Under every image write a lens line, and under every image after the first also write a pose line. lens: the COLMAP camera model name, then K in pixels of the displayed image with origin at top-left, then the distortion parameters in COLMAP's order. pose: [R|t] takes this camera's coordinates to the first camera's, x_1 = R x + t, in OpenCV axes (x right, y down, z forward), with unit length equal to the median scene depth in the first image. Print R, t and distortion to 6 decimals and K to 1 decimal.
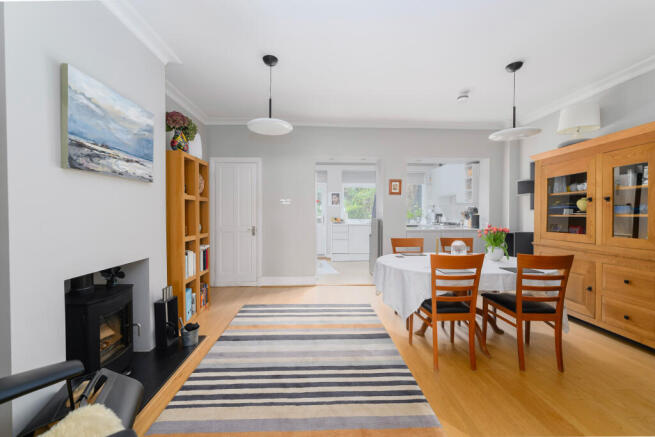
lens RADIAL K [[258.1, 0, 325.0], [0, 258.1, 216.0], [0, 0, 1]] dist [-0.002849, -0.000195]
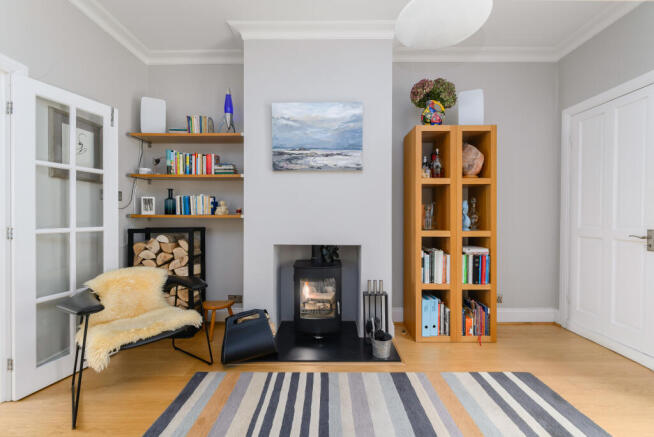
lens RADIAL K [[257.7, 0, 324.5], [0, 257.7, 216.0], [0, 0, 1]] dist [-0.002849, -0.000195]
pose [[-0.045255, 0.005112, -0.998962, 0.403624], [-0.016307, 0.999850, 0.005856, 0.052152], [0.998842, 0.016555, -0.045165, 1.077278]]
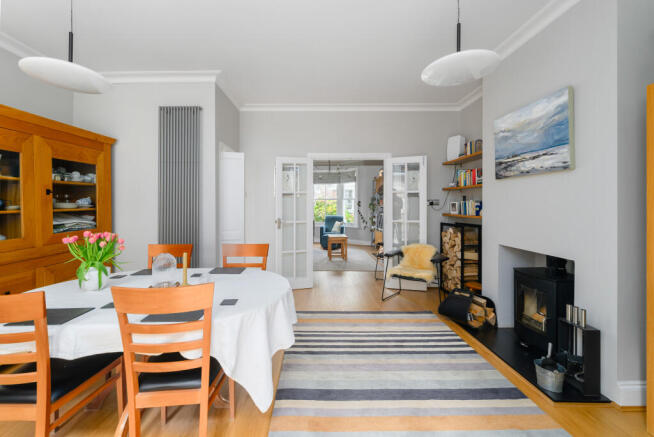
lens RADIAL K [[273.2, 0, 325.8], [0, 273.2, 205.6], [0, 0, 1]] dist [-0.000175, 0.000011]
pose [[-0.999909, 0.003181, -0.013127, 0.142429], [0.002960, 0.999854, 0.016800, -0.034726], [0.013179, 0.016760, -0.999773, 2.221266]]
